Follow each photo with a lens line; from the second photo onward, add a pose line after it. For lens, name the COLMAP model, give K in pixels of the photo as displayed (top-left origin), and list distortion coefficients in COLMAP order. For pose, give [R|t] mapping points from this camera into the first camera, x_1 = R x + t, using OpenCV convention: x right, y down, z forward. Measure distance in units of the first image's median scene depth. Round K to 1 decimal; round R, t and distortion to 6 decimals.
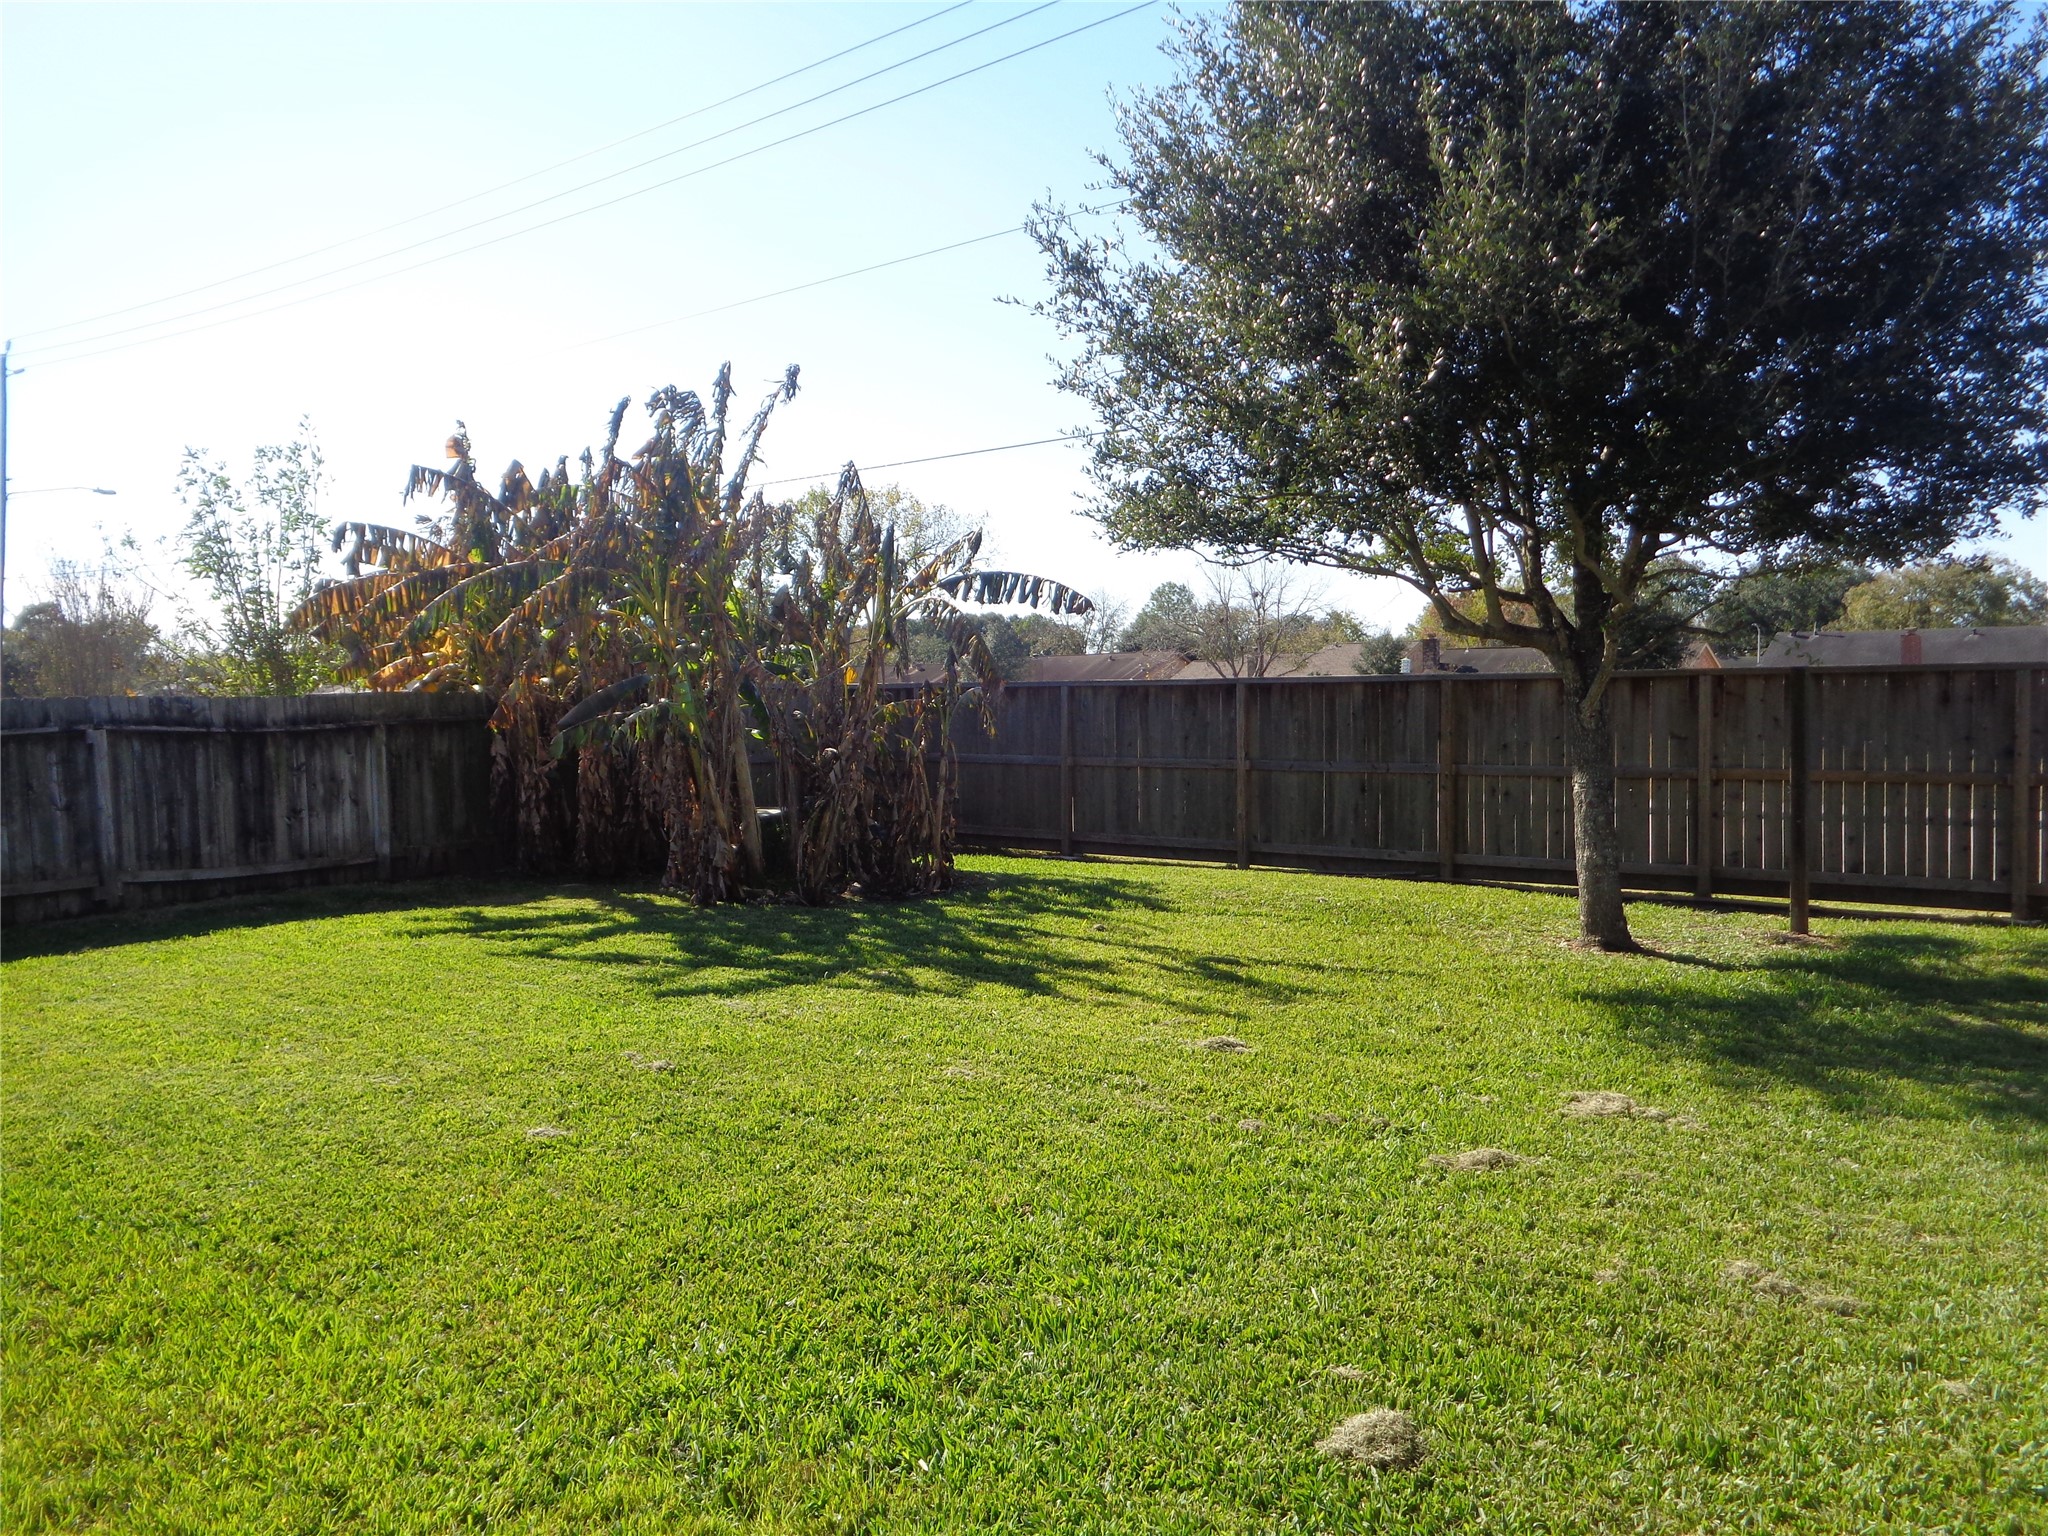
lens RADIAL K [[1573.6, 0, 1025.9], [0, 1573.6, 751.3], [0, 0, 1]] dist [0.012998, 0.015853]
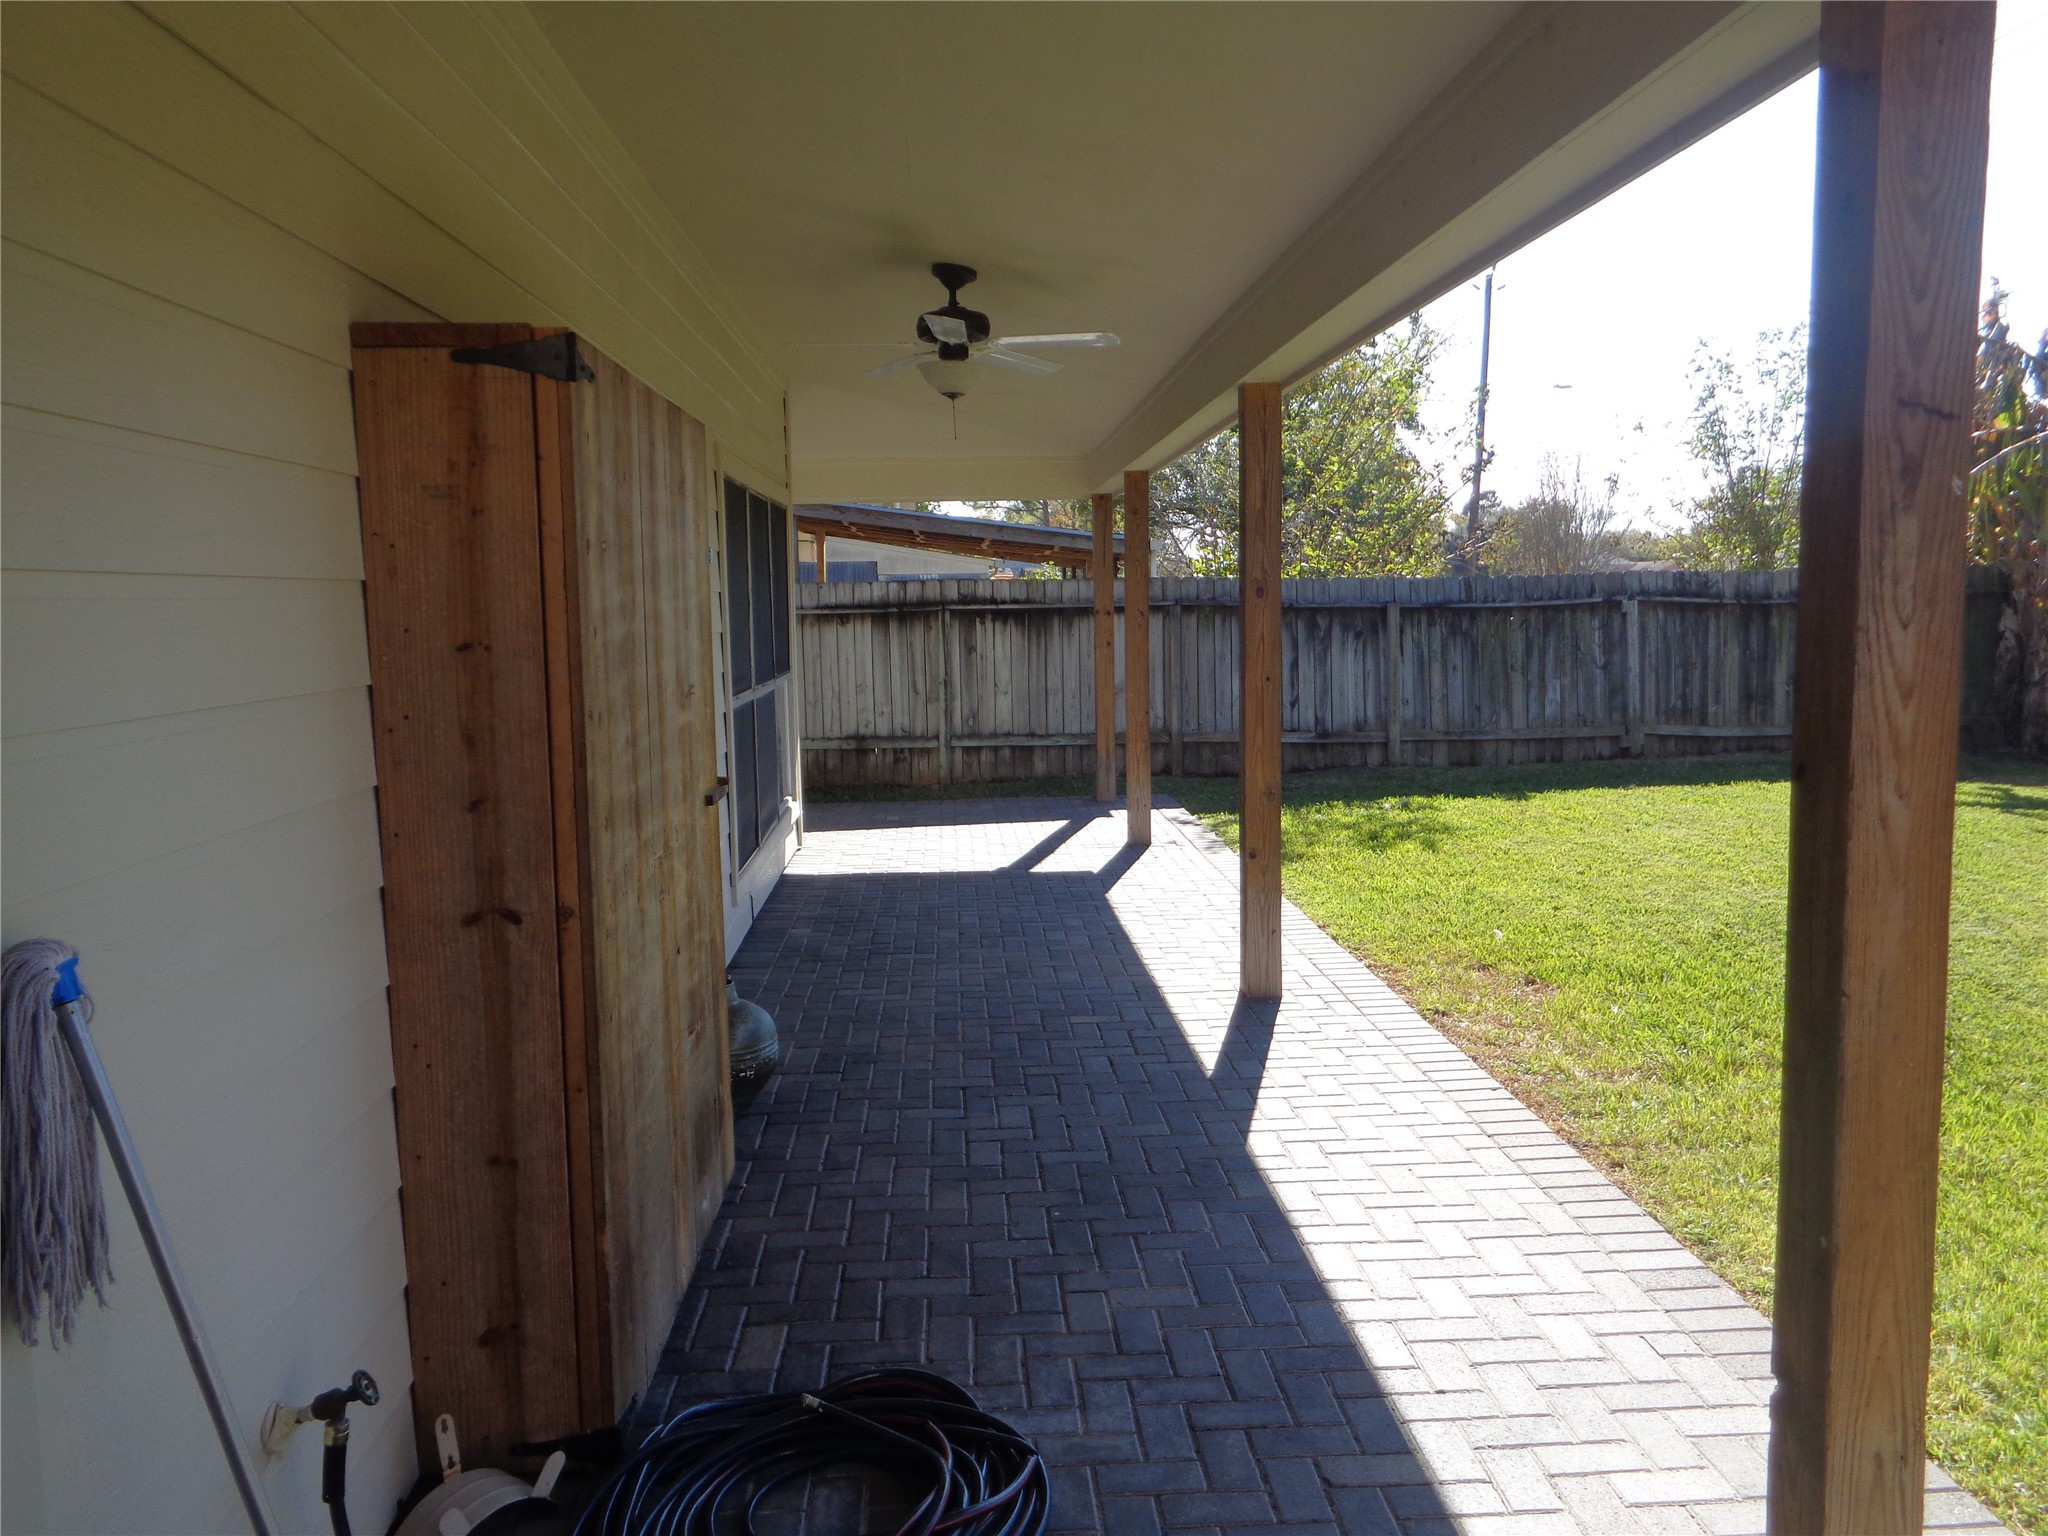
lens RADIAL K [[1573.6, 0, 1025.9], [0, 1573.6, 751.3], [0, 0, 1]] dist [0.012998, 0.015853]
pose [[0.678035, 0.082068, -0.730433, -0.034305], [-0.021828, 0.995557, 0.091594, 0.000448], [0.734705, -0.046160, 0.676814, -0.107678]]
